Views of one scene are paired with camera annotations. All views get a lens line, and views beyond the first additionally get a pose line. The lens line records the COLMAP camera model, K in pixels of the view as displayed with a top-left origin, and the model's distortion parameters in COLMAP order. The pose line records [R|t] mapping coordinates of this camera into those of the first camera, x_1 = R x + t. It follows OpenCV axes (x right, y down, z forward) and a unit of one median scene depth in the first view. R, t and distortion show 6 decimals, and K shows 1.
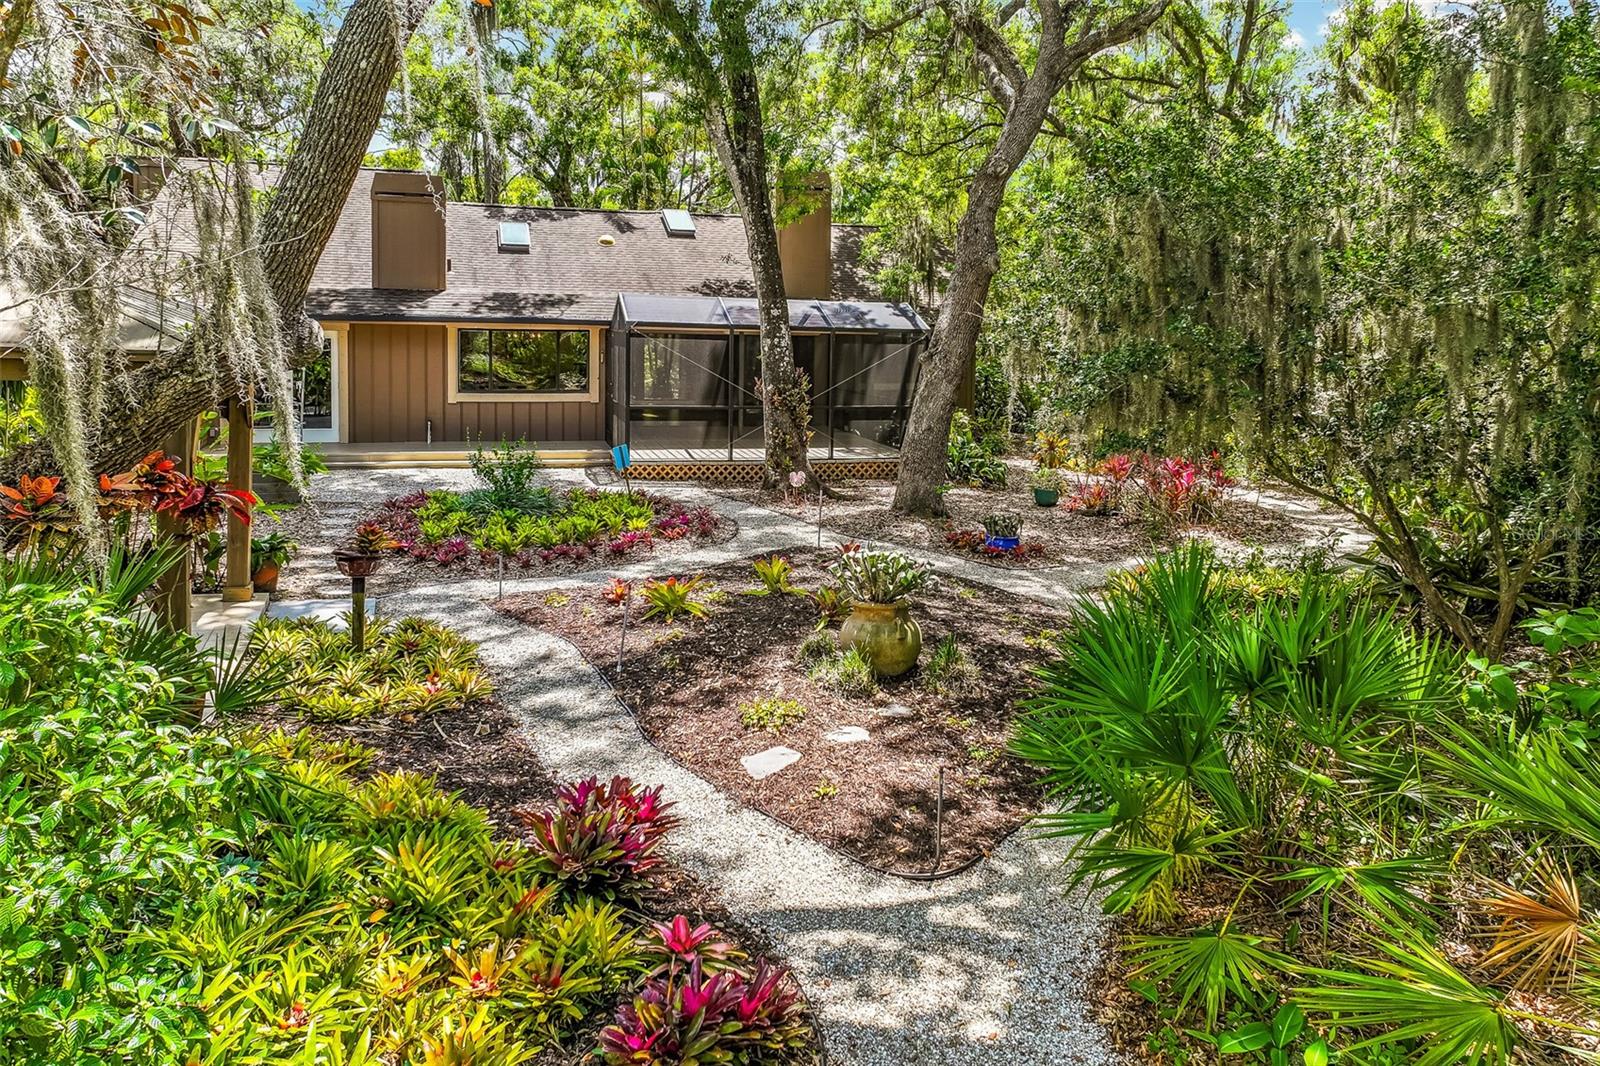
lens RADIAL K [[1156.8, 0, 805.0], [0, 1156.8, 510.8], [0, 0, 1]] dist [0.009195, 0.003195]
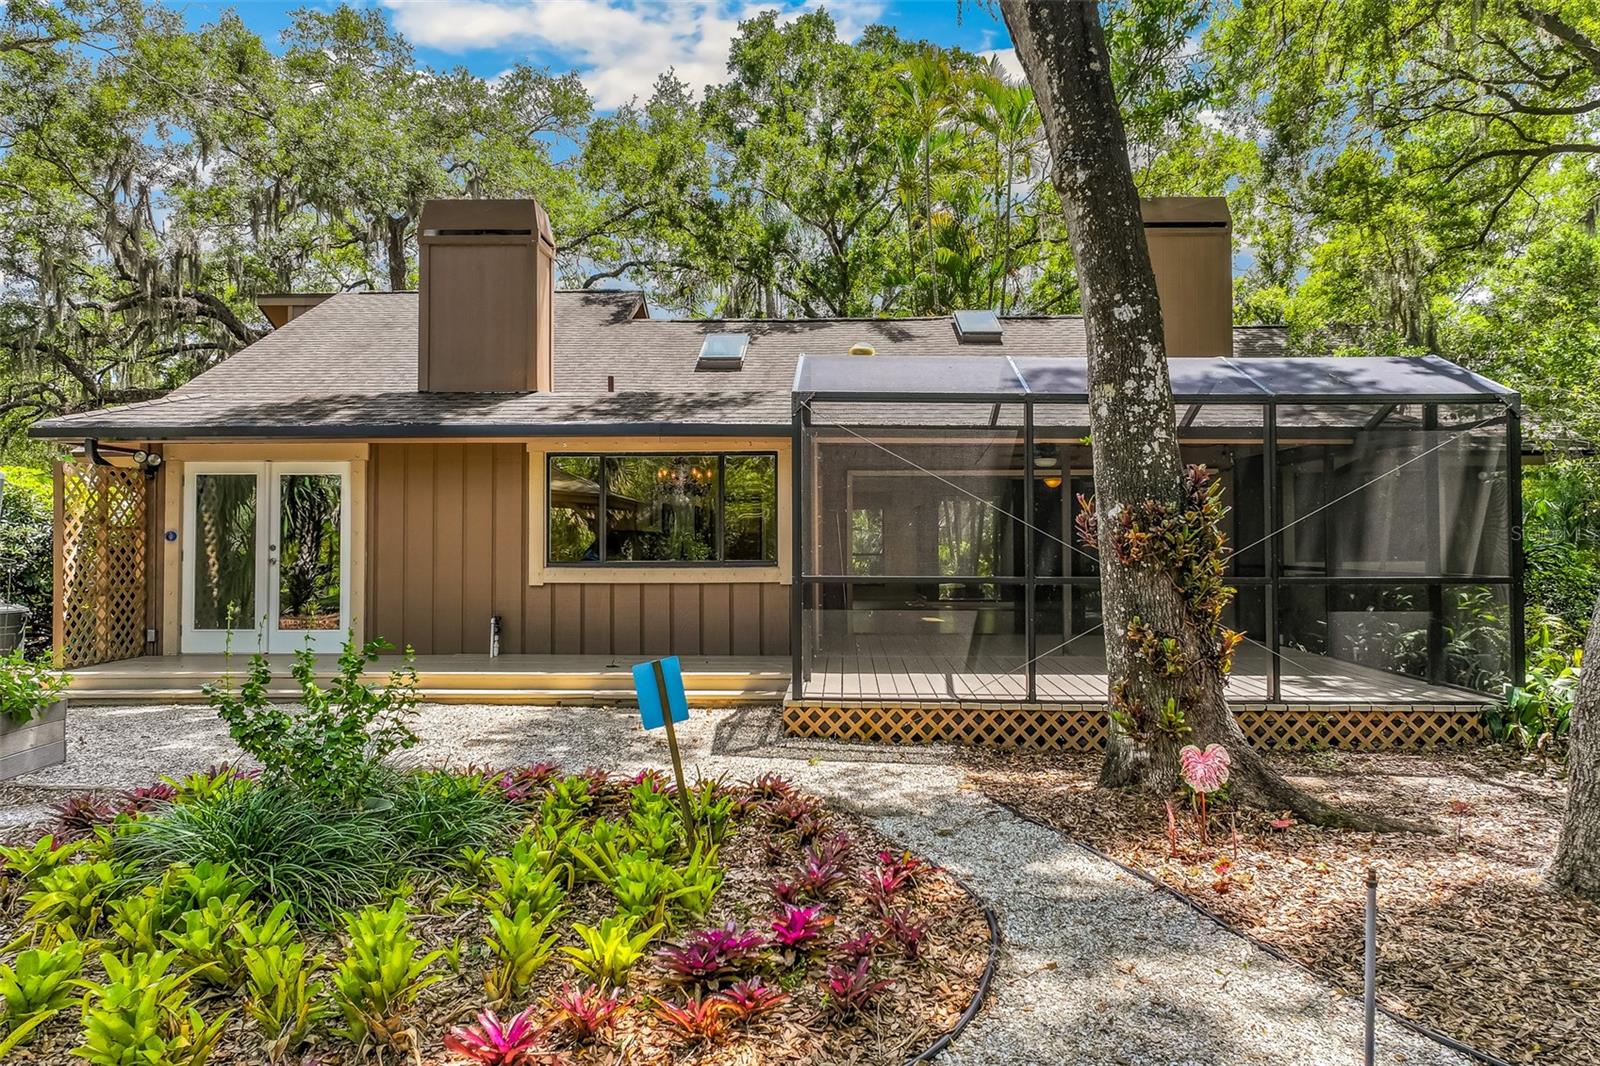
lens RADIAL K [[1156.8, 0, 805.0], [0, 1156.8, 510.8], [0, 0, 1]] dist [0.009195, 0.003195]
pose [[0.952783, -0.028769, -0.302285, -0.011548], [-0.030690, 0.981280, -0.190123, -0.028170], [0.302096, 0.190423, 0.934065, 0.552868]]
